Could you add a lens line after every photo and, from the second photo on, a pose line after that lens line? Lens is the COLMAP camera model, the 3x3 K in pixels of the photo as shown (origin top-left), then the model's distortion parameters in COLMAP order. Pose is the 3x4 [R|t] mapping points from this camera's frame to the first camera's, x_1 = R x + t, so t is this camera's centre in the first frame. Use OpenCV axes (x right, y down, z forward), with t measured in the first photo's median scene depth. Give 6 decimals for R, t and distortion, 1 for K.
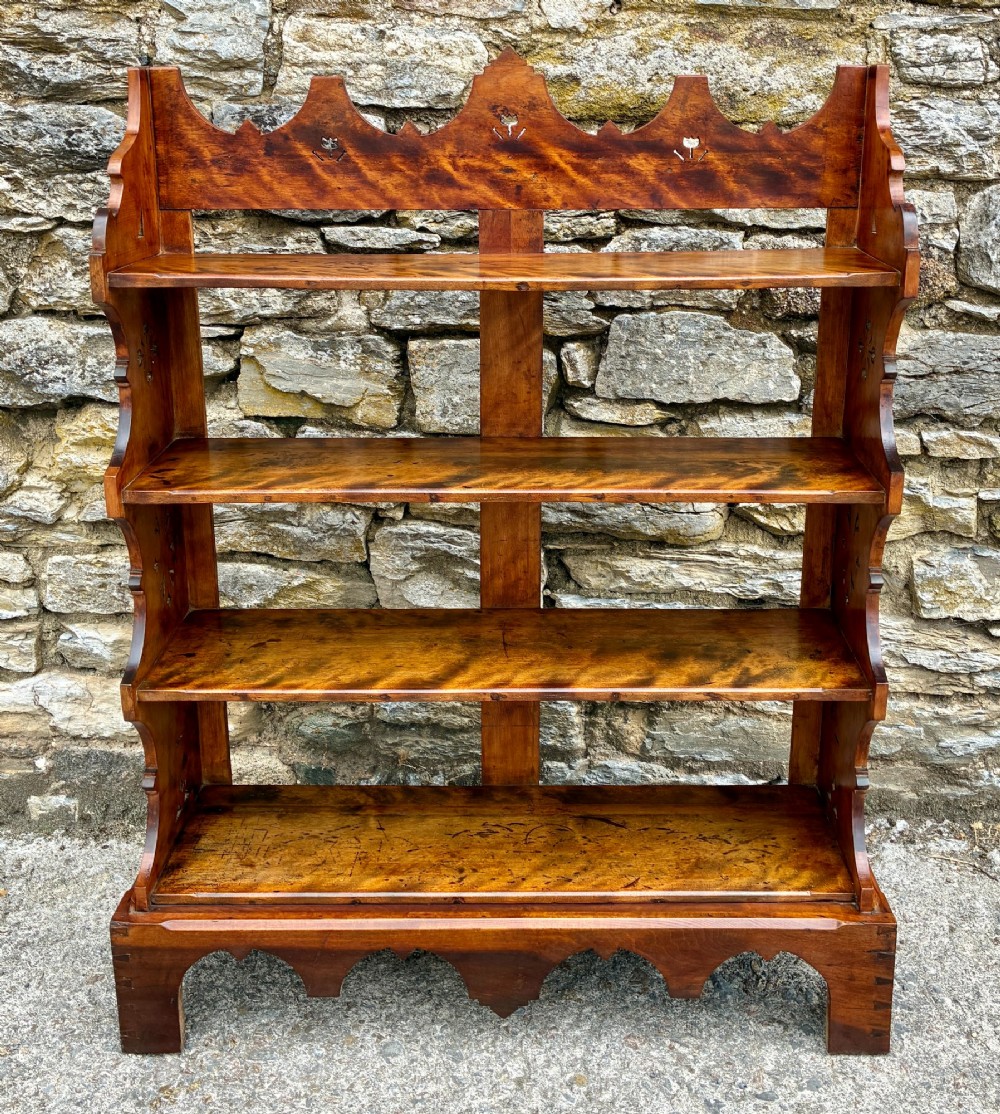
lens RADIAL K [[1250.5, 0, 522.0], [0, 1250.5, 421.2], [0, 0, 1]] dist [0.023280, 0.000000]
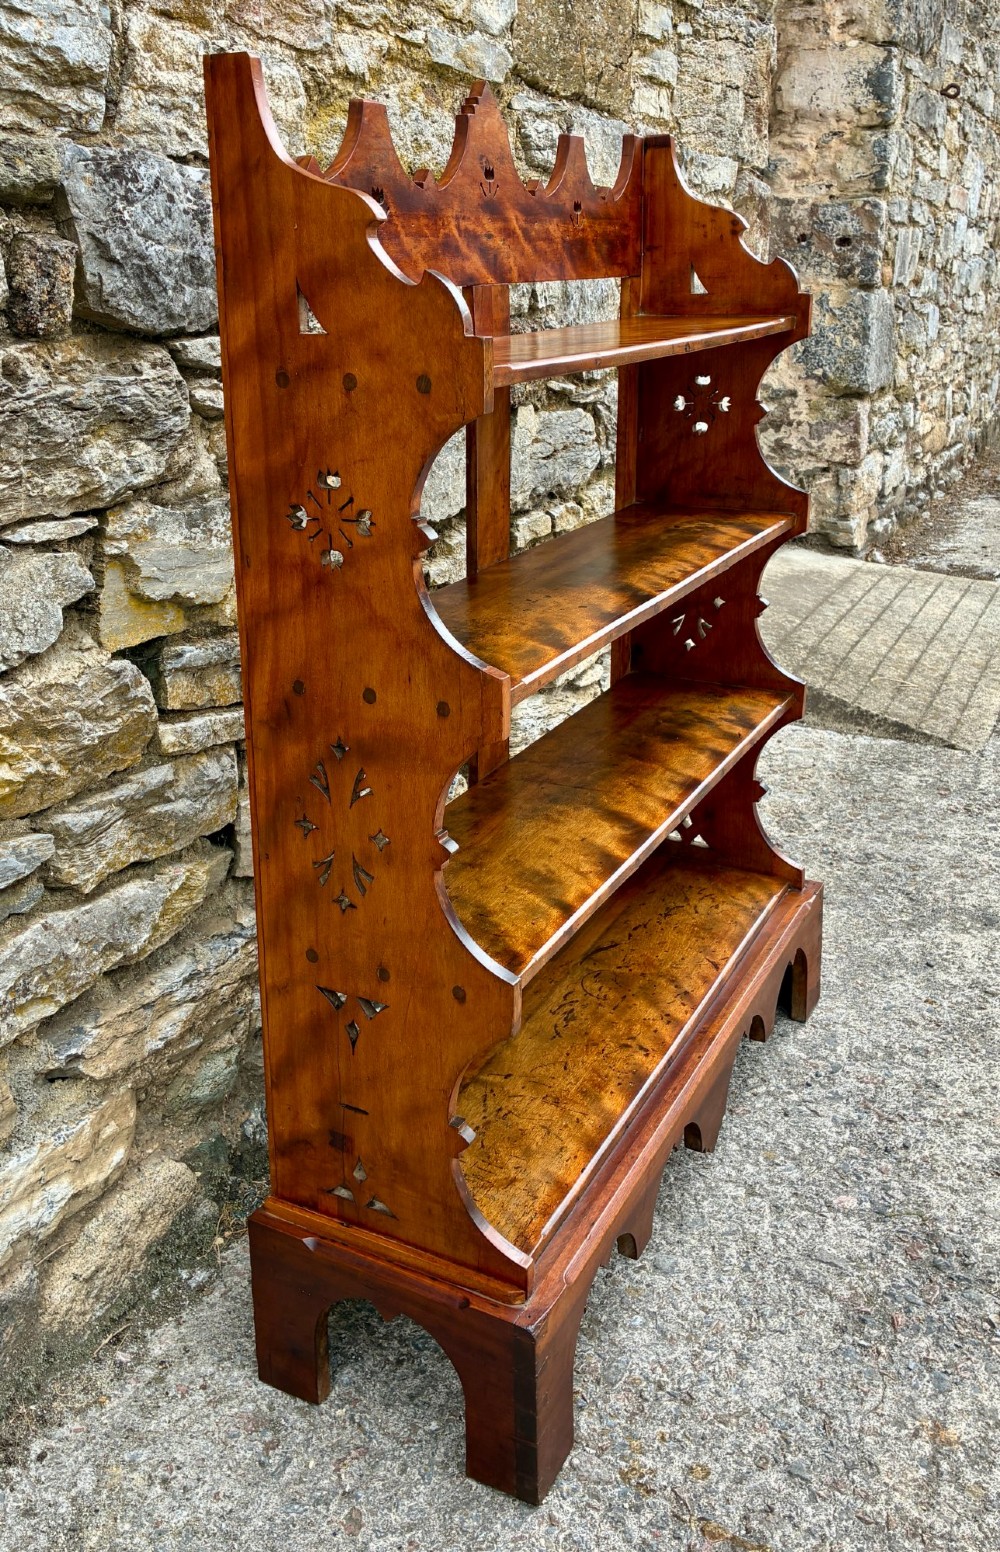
lens RADIAL K [[1378.1, 0, 464.4], [0, 1378.1, 683.7], [0, 0, 1]] dist [0.031280, -0.016098]
pose [[0.461927, -0.265974, 0.846098, -0.791682], [0.249636, 0.954397, 0.163729, -0.064529], [-0.851061, 0.135586, 0.507258, 0.531683]]
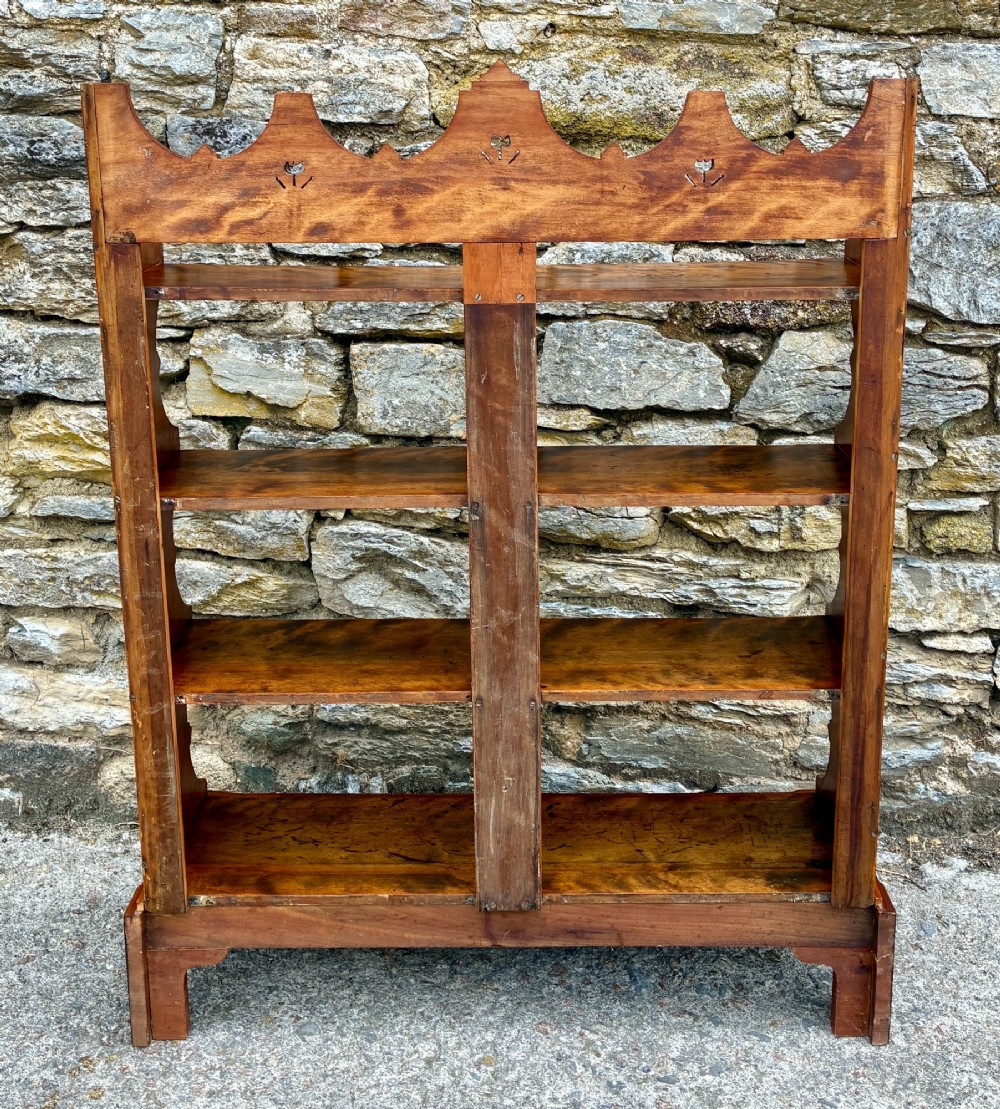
lens RADIAL K [[1335.9, 0, 514.5], [0, 1335.9, 395.7], [0, 0, 1]] dist [0.026672, 0.000000]
pose [[0.999632, 0.015646, -0.022147, 0.073983], [-0.016766, 0.998541, -0.051324, 0.034268], [0.021312, 0.051676, 0.998436, -0.106792]]
